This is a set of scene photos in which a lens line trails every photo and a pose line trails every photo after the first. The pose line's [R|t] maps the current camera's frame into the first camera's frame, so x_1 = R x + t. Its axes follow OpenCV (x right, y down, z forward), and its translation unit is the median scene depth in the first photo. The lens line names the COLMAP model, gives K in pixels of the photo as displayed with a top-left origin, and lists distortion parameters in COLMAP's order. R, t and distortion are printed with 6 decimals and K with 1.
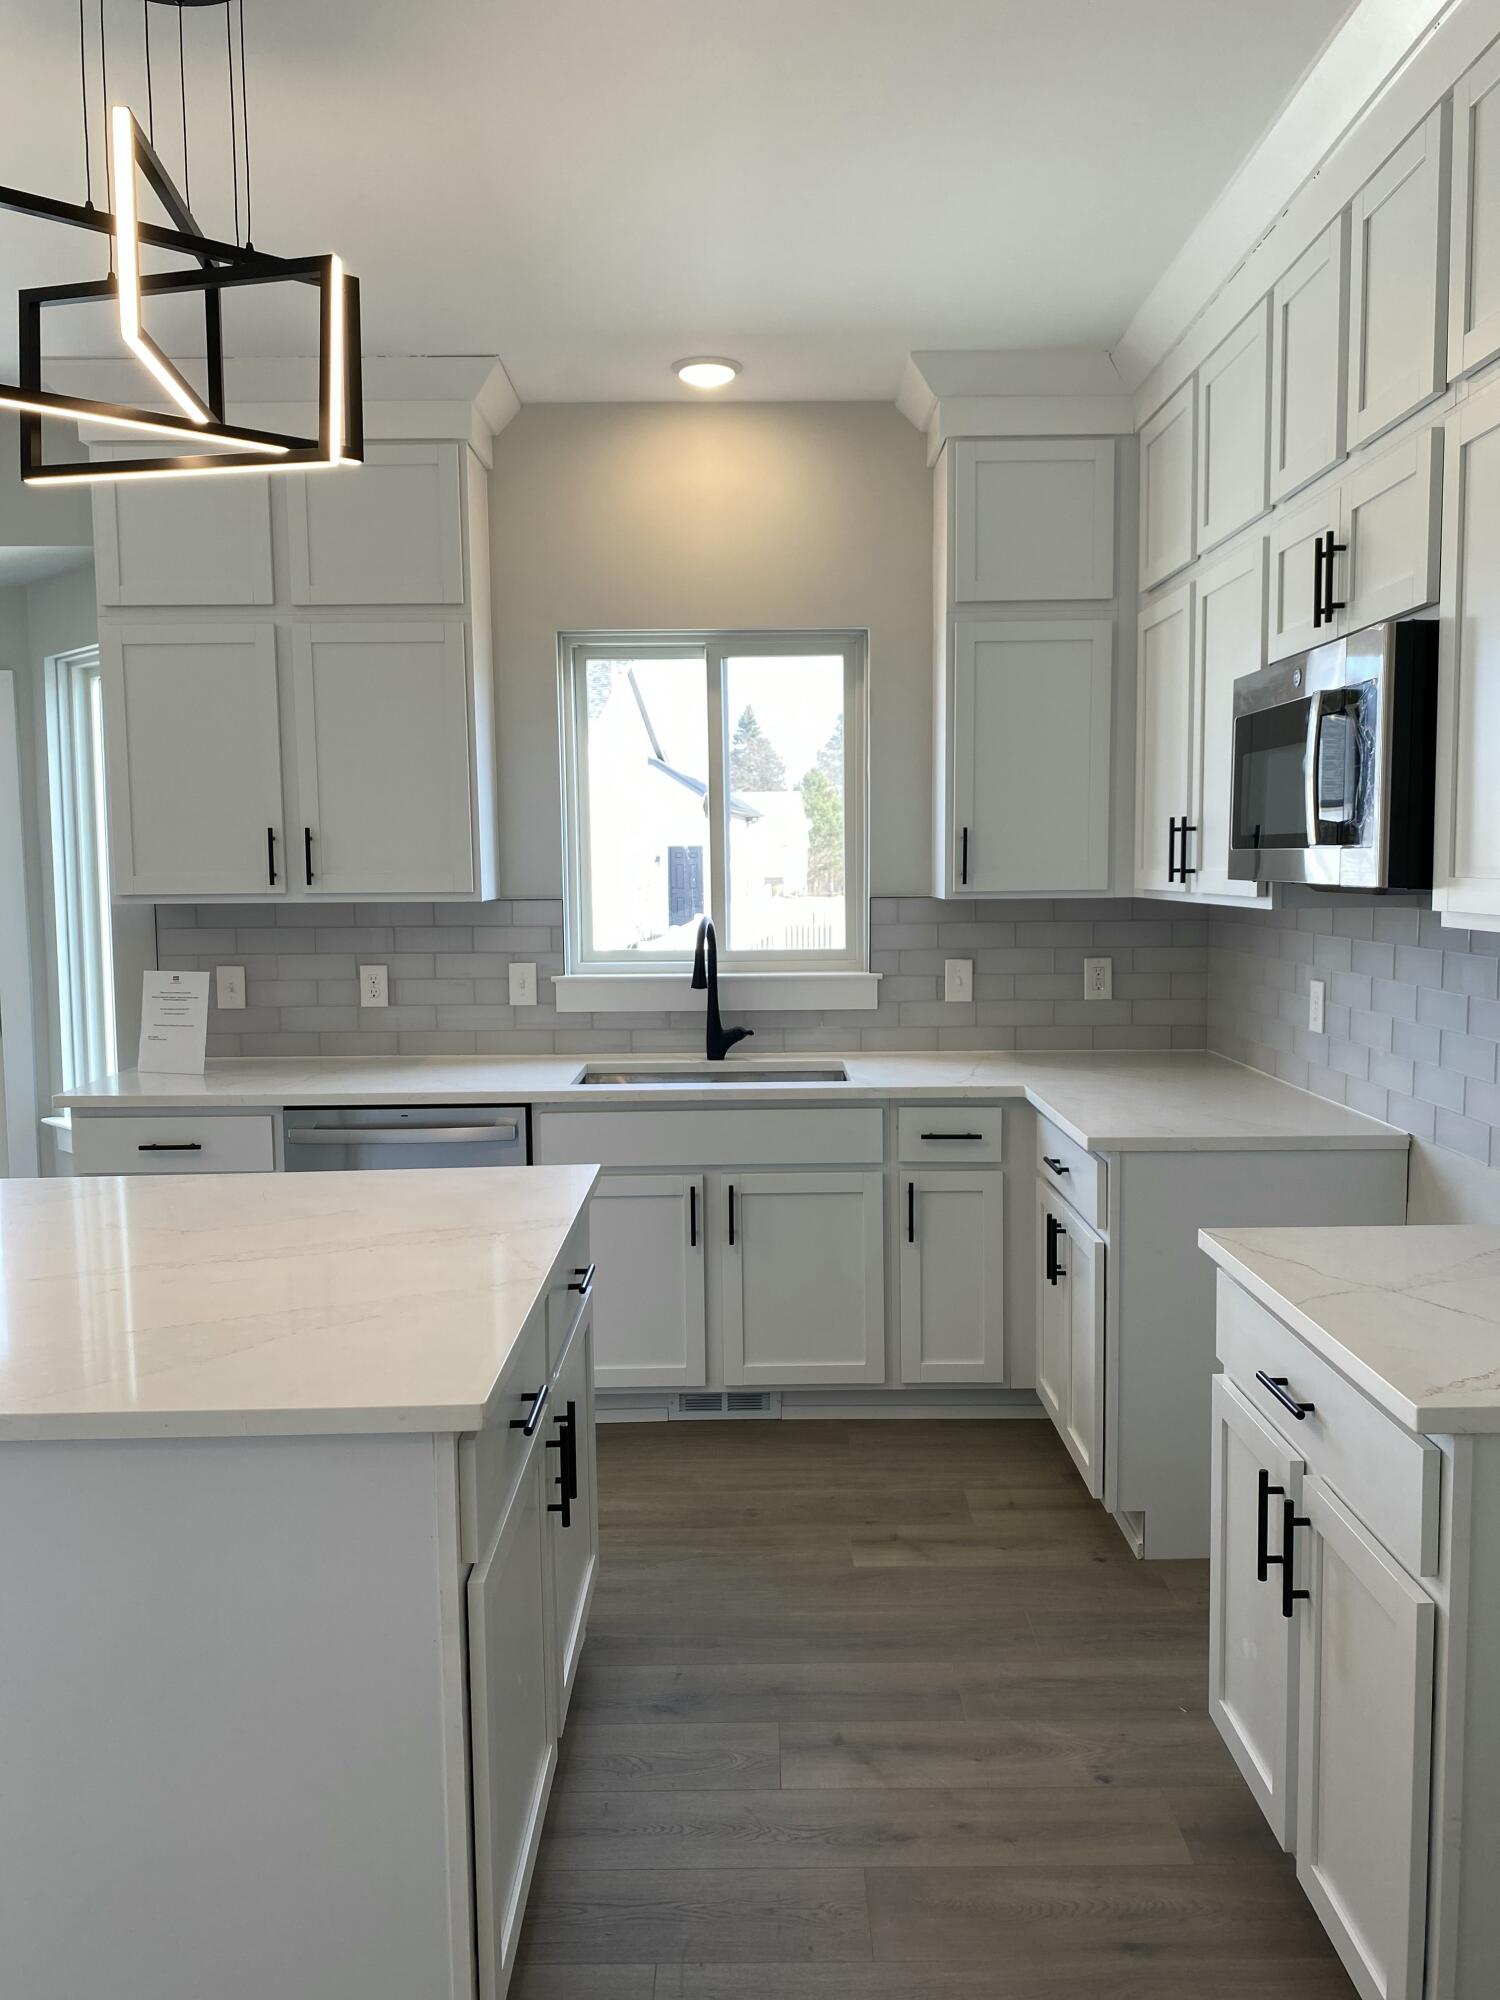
lens RADIAL K [[1507.6, 0, 752.5], [0, 1507.6, 994.5], [0, 0, 1]] dist [0.054229, -0.051536]
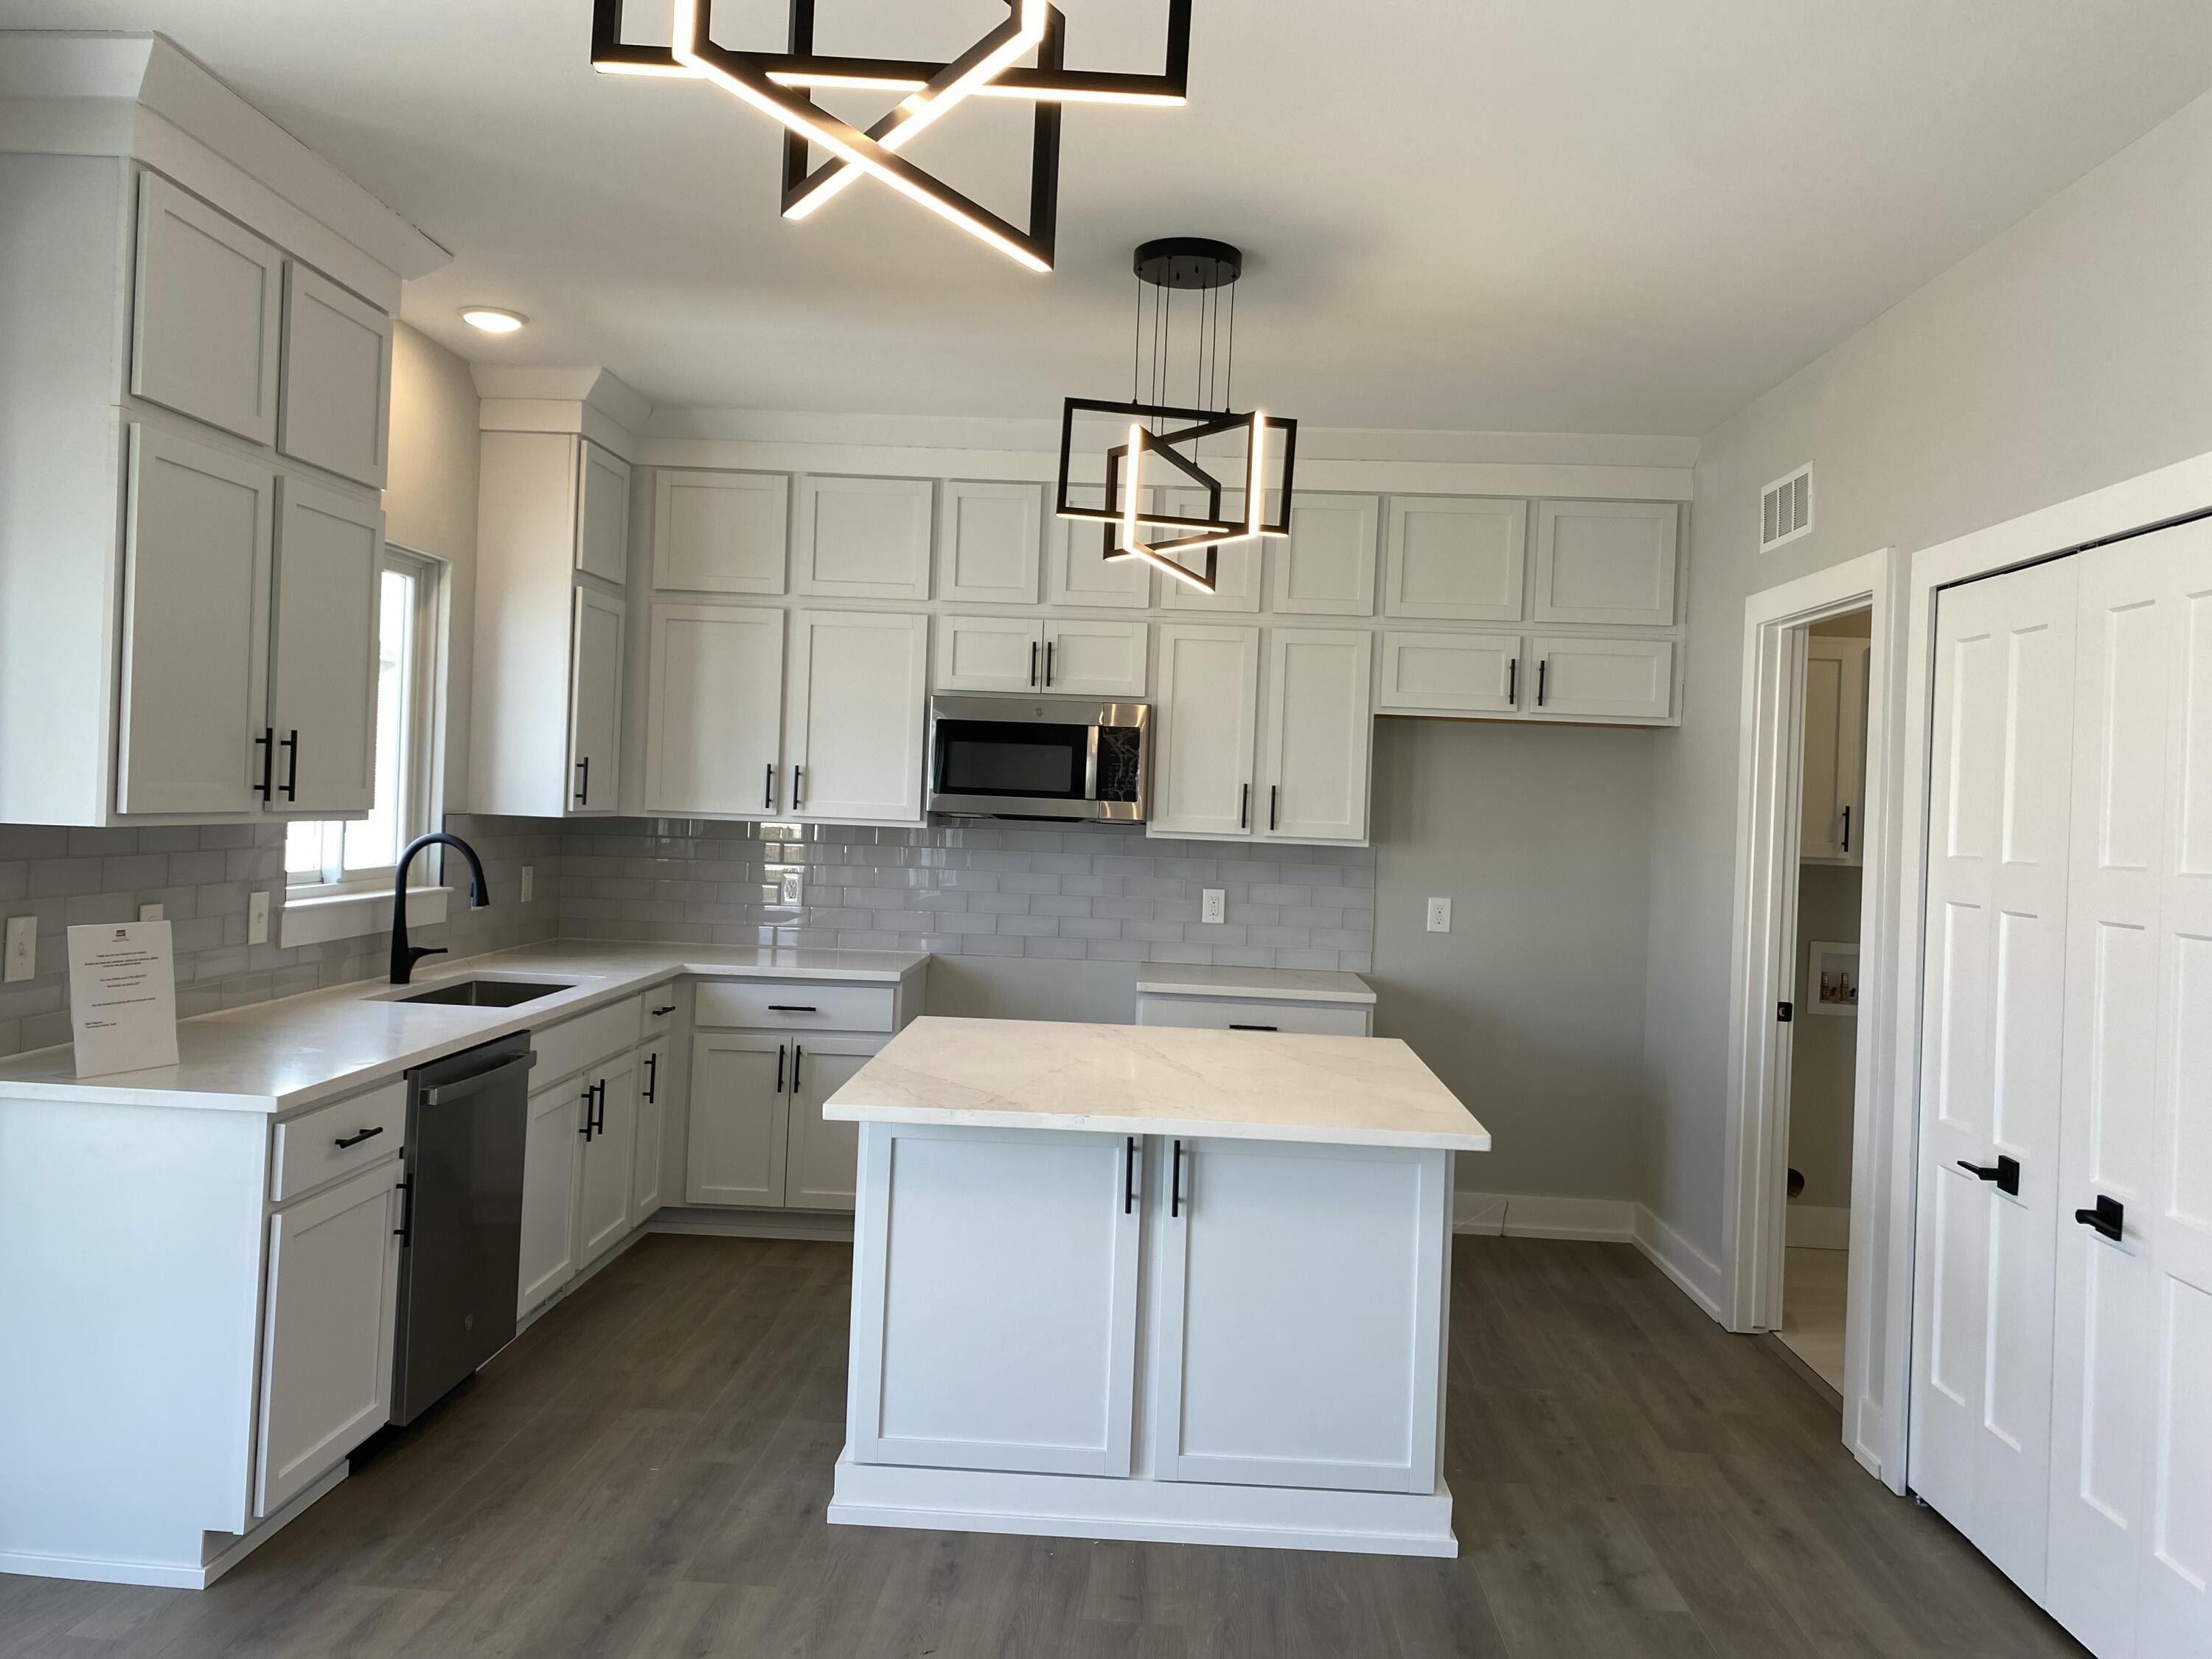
lens RADIAL K [[1695.7, 0, 1113.5], [0, 1695.7, 813.1], [0, 0, 1]] dist [0.013010, -0.005538]
pose [[0.045535, 0.001046, 0.998962, -1.131206], [0.041436, 0.999137, -0.002935, -0.044195], [-0.998103, 0.041526, 0.045453, 0.513681]]
